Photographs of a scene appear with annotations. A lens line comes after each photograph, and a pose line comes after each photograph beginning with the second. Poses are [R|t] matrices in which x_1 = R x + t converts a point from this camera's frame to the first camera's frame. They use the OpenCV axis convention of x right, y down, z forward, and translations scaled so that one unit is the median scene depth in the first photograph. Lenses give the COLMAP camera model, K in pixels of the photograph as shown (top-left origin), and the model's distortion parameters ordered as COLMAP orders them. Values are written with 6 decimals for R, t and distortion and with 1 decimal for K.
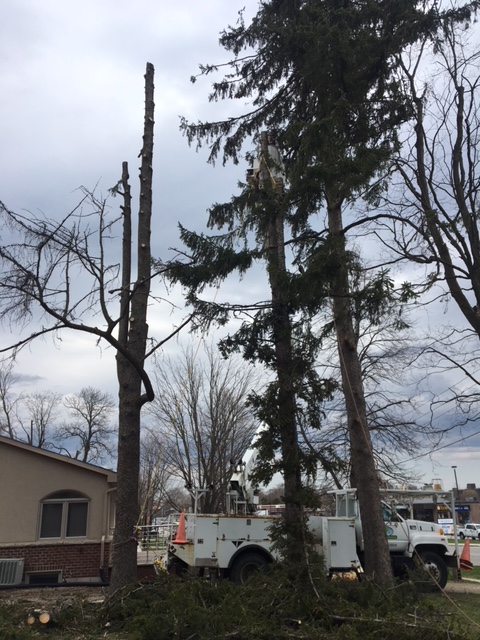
lens RADIAL K [[537.5, 0, 239.3], [0, 537.5, 323.8], [0, 0, 1]] dist [0.083196, -0.114714]
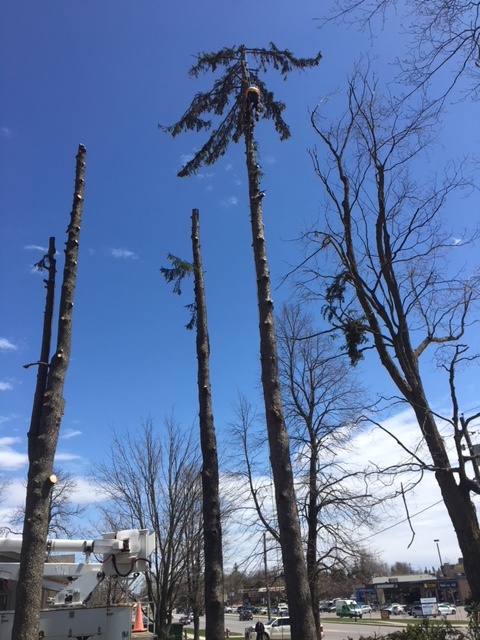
lens RADIAL K [[537.5, 0, 239.6], [0, 537.5, 322.0], [0, 0, 1]] dist [0.083196, -0.114714]
pose [[0.999240, -0.015865, 0.035609, 0.099248], [0.020465, 0.990933, -0.132791, -0.000165], [-0.033180, 0.133419, 0.990504, 0.007529]]
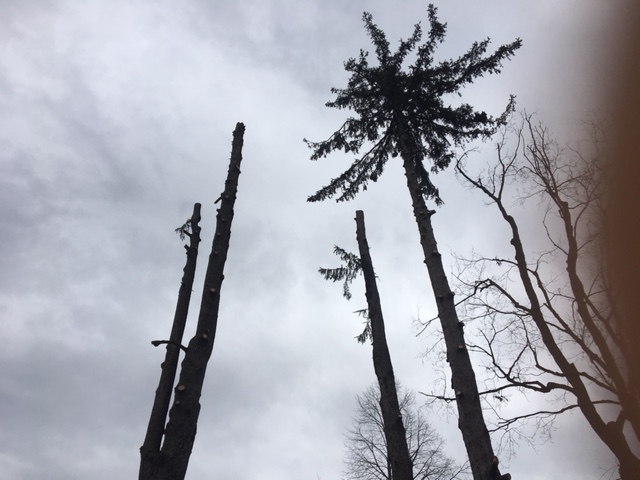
lens RADIAL K [[537.5, 0, 323.1], [0, 537.5, 238.9], [0, 0, 1]] dist [0.083196, -0.114714]
pose [[0.980216, 0.150707, 0.128315, -0.124983], [-0.073034, 0.877919, -0.473206, 0.108325], [-0.183965, 0.454472, 0.871557, 0.299472]]
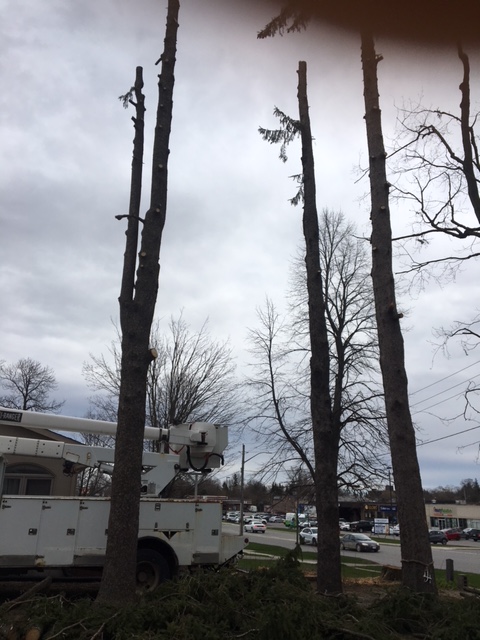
lens RADIAL K [[537.5, 0, 240.8], [0, 537.5, 321.4], [0, 0, 1]] dist [0.083196, -0.114714]
pose [[0.989510, 0.089926, 0.113066, -0.118830], [-0.091078, 0.995831, 0.005050, 0.063601], [-0.112140, -0.015295, 0.993575, 0.165765]]
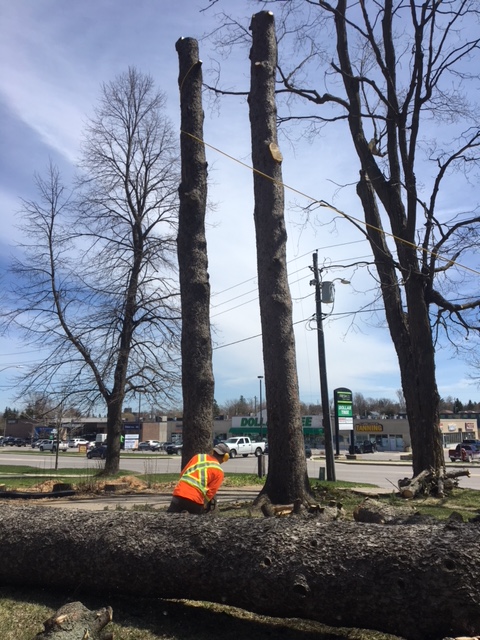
lens RADIAL K [[537.5, 0, 243.8], [0, 537.5, 321.6], [0, 0, 1]] dist [0.083196, -0.114714]
pose [[0.822882, 0.128910, 0.553396, -0.158153], [-0.199096, 0.977595, 0.068325, 0.192327], [-0.532189, -0.166402, 0.830111, 0.403505]]
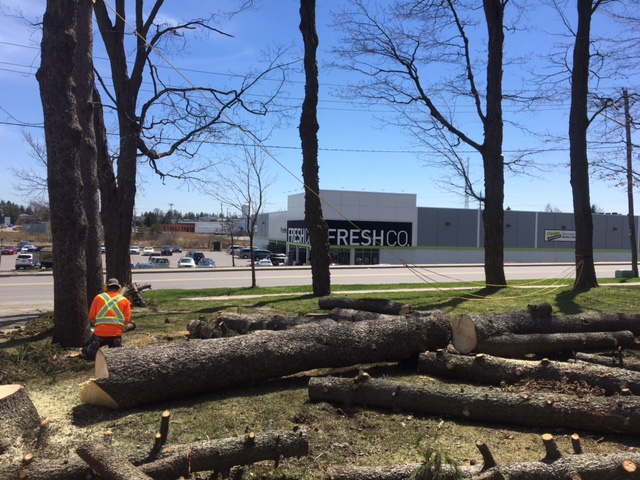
lens RADIAL K [[537.5, 0, 318.3], [0, 537.5, 236.5], [0, 0, 1]] dist [0.083196, -0.114714]
pose [[-0.057640, 0.017338, 0.998187, -0.446768], [-0.338722, 0.940202, -0.035890, 0.235880], [-0.939119, -0.340177, -0.048320, 0.620442]]
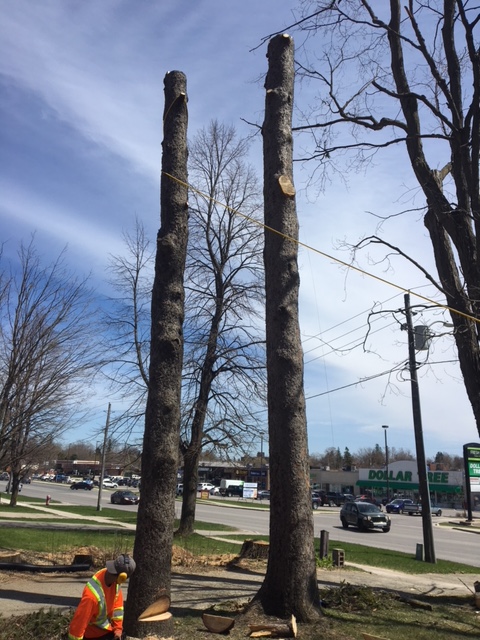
lens RADIAL K [[537.5, 0, 242.3], [0, 537.5, 321.4], [0, 0, 1]] dist [0.083196, -0.114714]
pose [[0.934700, 0.148963, 0.322718, -0.004318], [-0.168964, 0.985011, 0.034707, 0.160061], [-0.312710, -0.086968, 0.945859, 0.422855]]
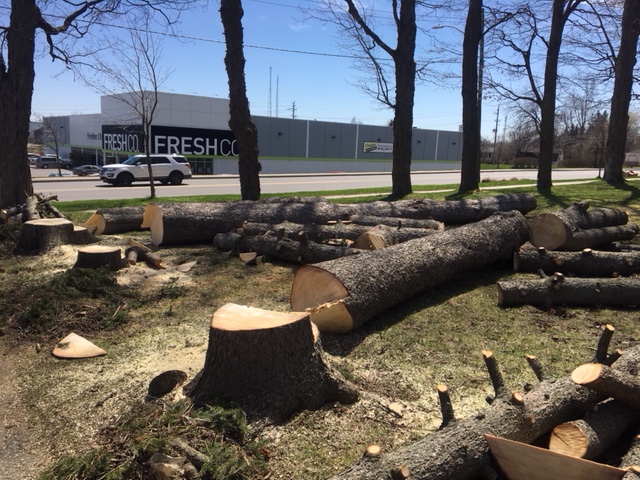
lens RADIAL K [[537.5, 0, 321.1], [0, 537.5, 237.4], [0, 0, 1]] dist [0.083196, -0.114714]
pose [[-0.409914, -0.136237, 0.901893, -0.343636], [-0.316511, 0.948589, -0.000565, 0.320786], [-0.855448, -0.285691, -0.431960, 0.823314]]
